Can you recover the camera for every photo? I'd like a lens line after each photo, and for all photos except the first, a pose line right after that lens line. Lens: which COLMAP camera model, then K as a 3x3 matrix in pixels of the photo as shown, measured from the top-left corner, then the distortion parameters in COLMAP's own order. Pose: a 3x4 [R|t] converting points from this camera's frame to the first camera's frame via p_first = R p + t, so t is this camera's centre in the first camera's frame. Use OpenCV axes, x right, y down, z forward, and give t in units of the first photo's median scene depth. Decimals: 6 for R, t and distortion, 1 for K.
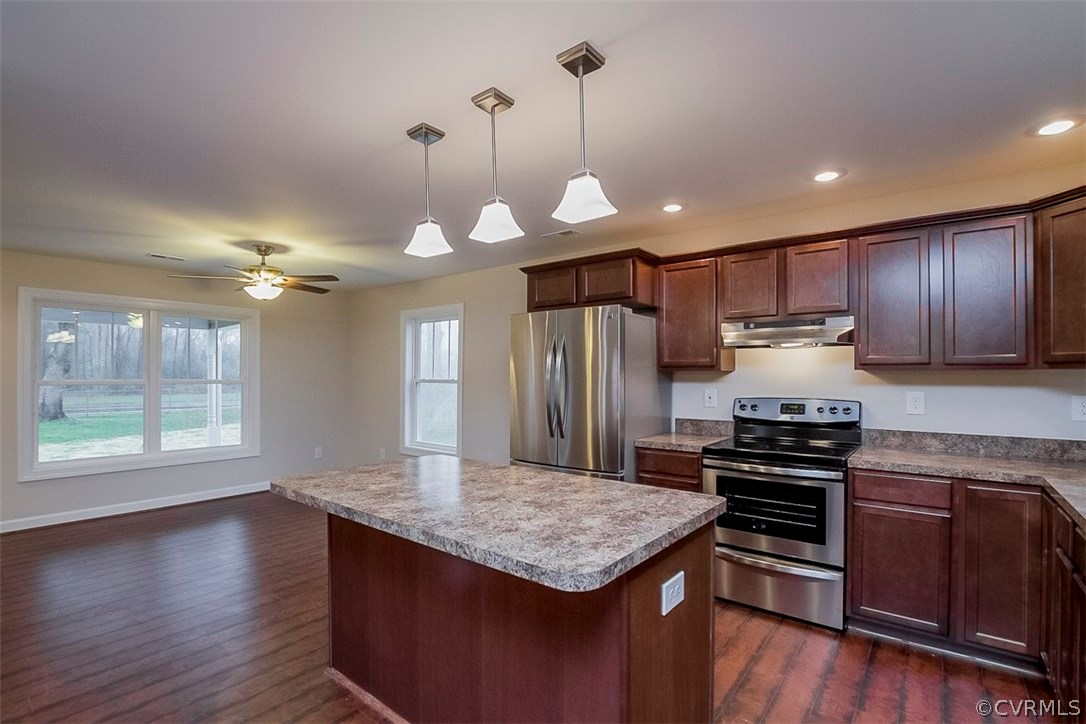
lens RADIAL K [[506.0, 0, 545.5], [0, 506.0, 370.2], [0, 0, 1]] dist [-0.040955, 0.000264]
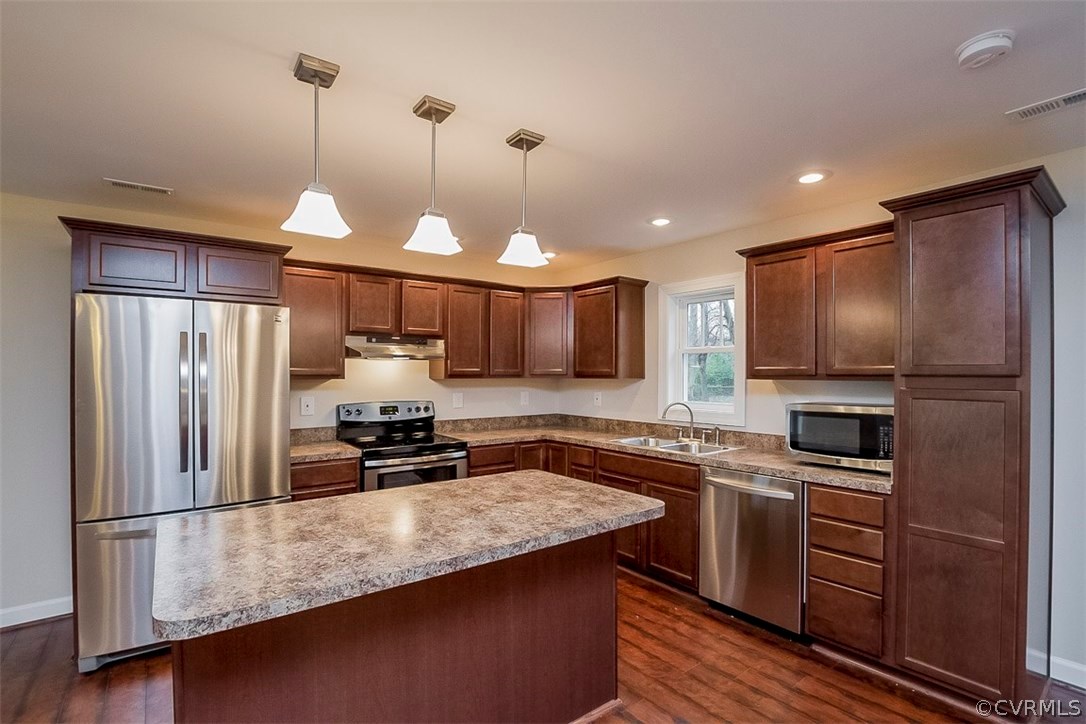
lens RADIAL K [[506.0, 0, 545.5], [0, 506.0, 370.2], [0, 0, 1]] dist [-0.040955, 0.000264]
pose [[0.243877, 0.006477, 0.969785, -0.708902], [-0.007707, 0.999959, -0.004740, -0.020548], [-0.969776, -0.006318, 0.243916, 0.397022]]
